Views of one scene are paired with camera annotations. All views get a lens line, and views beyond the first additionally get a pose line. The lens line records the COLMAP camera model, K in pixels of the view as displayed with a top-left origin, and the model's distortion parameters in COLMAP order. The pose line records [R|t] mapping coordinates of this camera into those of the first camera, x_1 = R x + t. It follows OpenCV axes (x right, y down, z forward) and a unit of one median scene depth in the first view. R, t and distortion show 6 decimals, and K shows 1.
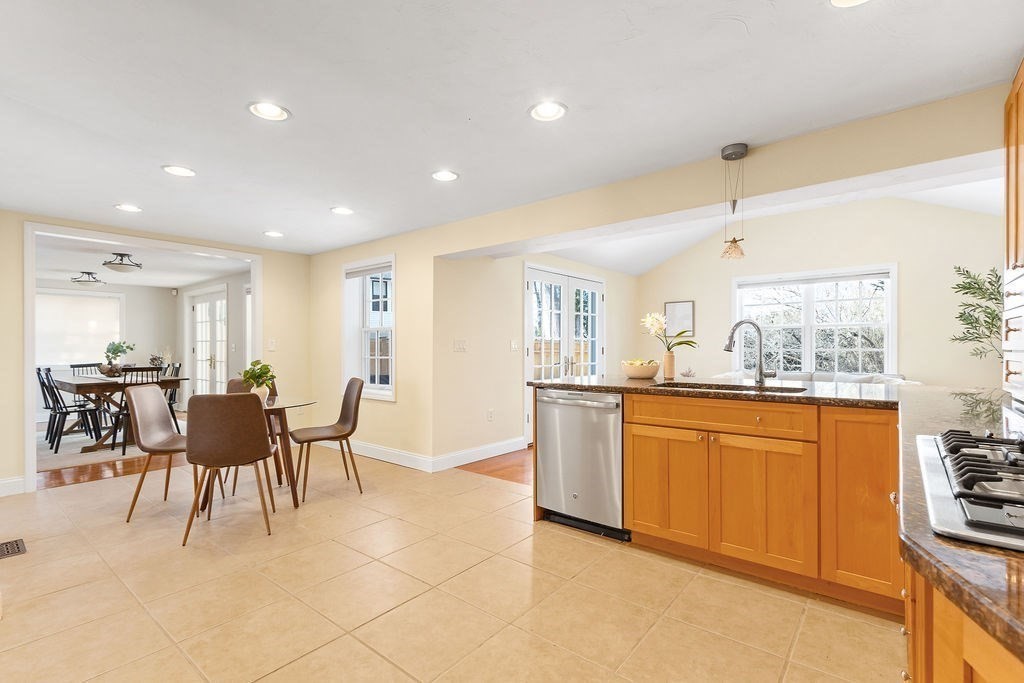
lens RADIAL K [[476.1, 0, 507.3], [0, 476.1, 346.8], [0, 0, 1]] dist [0.000859, 0.000076]
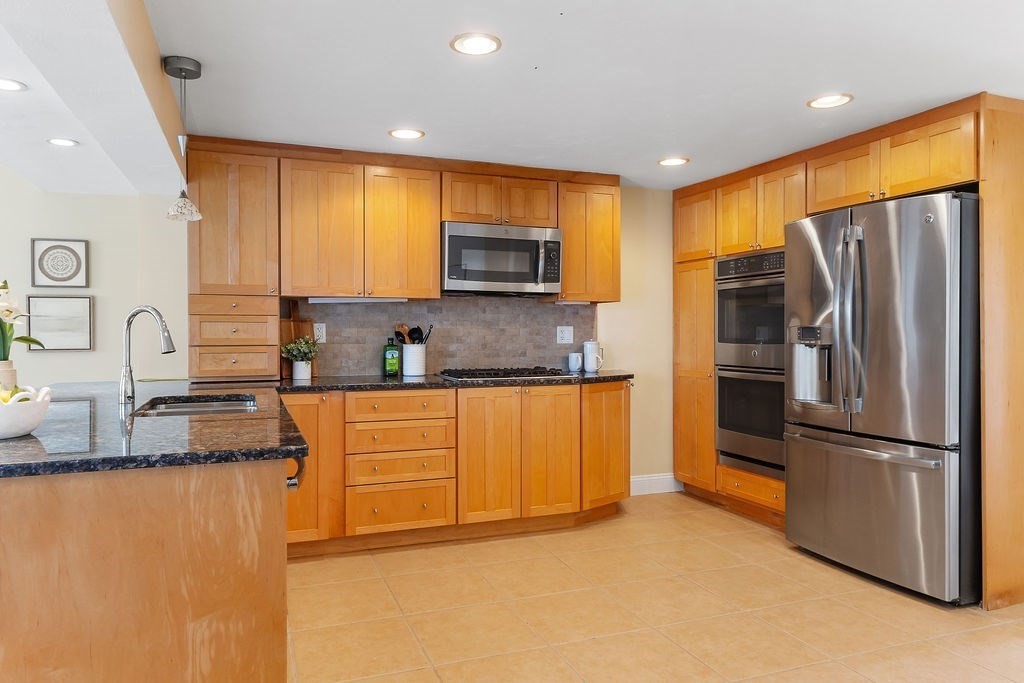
lens RADIAL K [[663.3, 0, 490.3], [0, 663.3, 337.4], [0, 0, 1]] dist [0.001872, -0.000555]
pose [[-0.863018, -0.003109, 0.505164, -0.390958], [-0.000946, 0.999989, 0.004537, -0.017818], [-0.505173, 0.003437, -0.863011, 1.559769]]
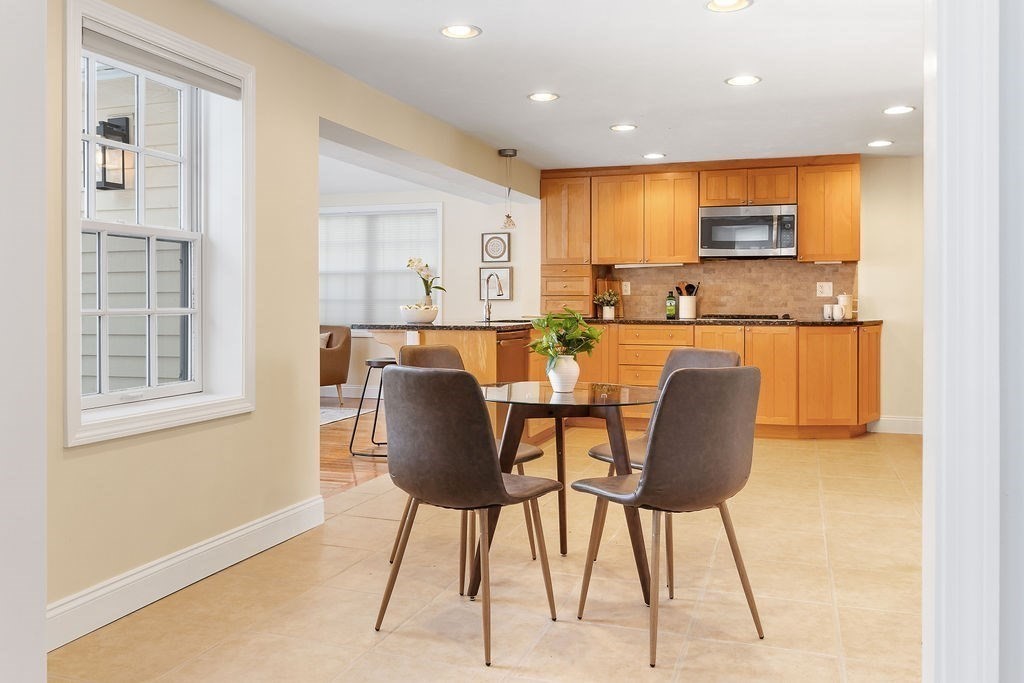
lens RADIAL K [[812.8, 0, 509.6], [0, 812.8, 307.2], [0, 0, 1]] dist [0.006276, 0.001569]
pose [[-0.341431, -0.008182, 0.939871, -1.701549], [-0.004820, 0.999964, 0.006954, 0.025064], [-0.939895, -0.002156, -0.341458, 1.748077]]
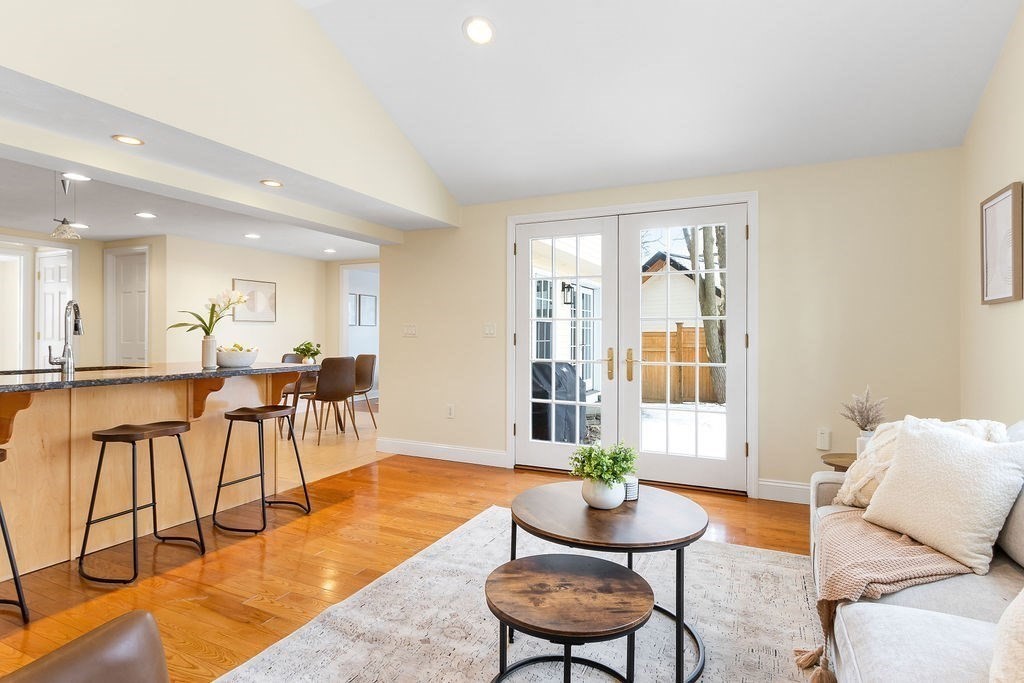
lens RADIAL K [[545.2, 0, 510.1], [0, 545.2, 331.5], [0, 0, 1]] dist [0.000632, 0.000134]
pose [[0.230405, 0.000105, -0.973095, 1.726638], [-0.003533, 0.999993, -0.000728, -0.001331], [0.973089, 0.003606, 0.230403, 1.578800]]
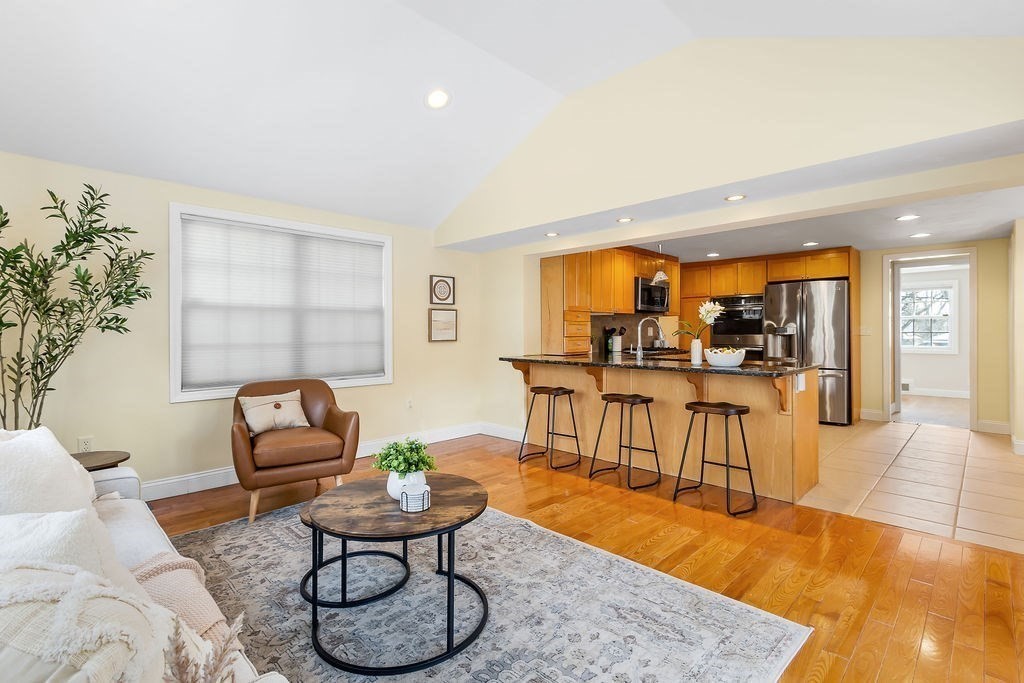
lens RADIAL K [[473.3, 0, 505.7], [0, 473.3, 335.0], [0, 0, 1]] dist [0.001629, 0.000240]
pose [[-0.993979, 0.003388, 0.109522, 0.790258], [0.003756, 0.999988, 0.003152, -0.008434], [-0.109510, 0.003544, -0.993979, 2.579708]]
